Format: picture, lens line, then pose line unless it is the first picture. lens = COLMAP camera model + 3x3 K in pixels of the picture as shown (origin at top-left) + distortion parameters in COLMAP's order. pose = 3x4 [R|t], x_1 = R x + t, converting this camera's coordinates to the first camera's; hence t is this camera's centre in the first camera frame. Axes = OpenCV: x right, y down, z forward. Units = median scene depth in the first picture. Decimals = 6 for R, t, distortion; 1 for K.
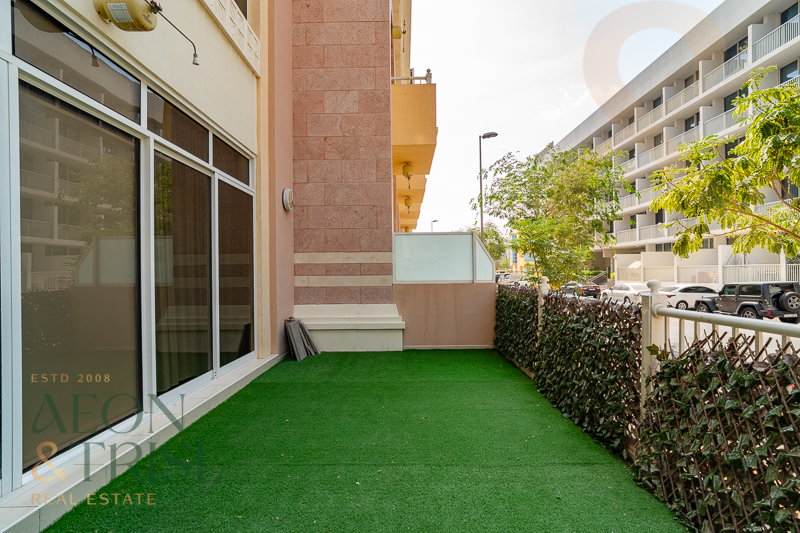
lens RADIAL K [[380.1, 0, 398.3], [0, 380.1, 271.9], [0, 0, 1]] dist [-0.013505, 0.007726]
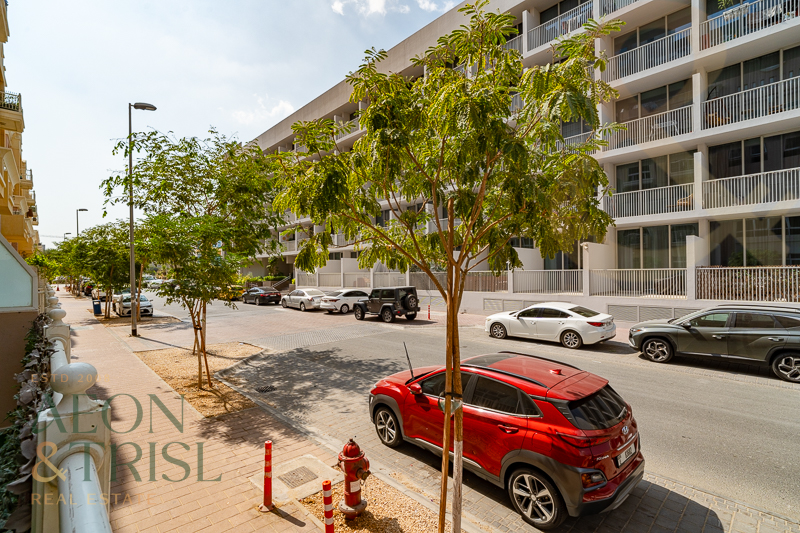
lens RADIAL K [[380.1, 0, 400.0], [0, 380.1, 270.3], [0, 0, 1]] dist [-0.013505, 0.007726]
pose [[0.719104, 0.010784, 0.694819, 0.258619], [-0.000113, 0.999881, -0.015403, -0.023571], [-0.694902, 0.010998, 0.719020, 0.219660]]
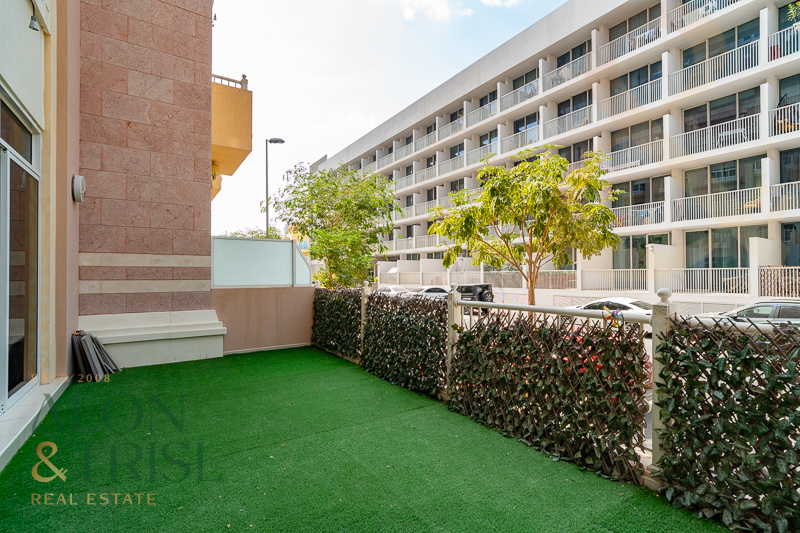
lens RADIAL K [[380.1, 0, 408.0], [0, 380.1, 270.4], [0, 0, 1]] dist [-0.013505, 0.007726]
pose [[0.816959, 0.013773, 0.576532, -0.163418], [-0.005739, 0.999859, -0.015754, -0.003055], [-0.576668, 0.009561, 0.816923, -0.079059]]
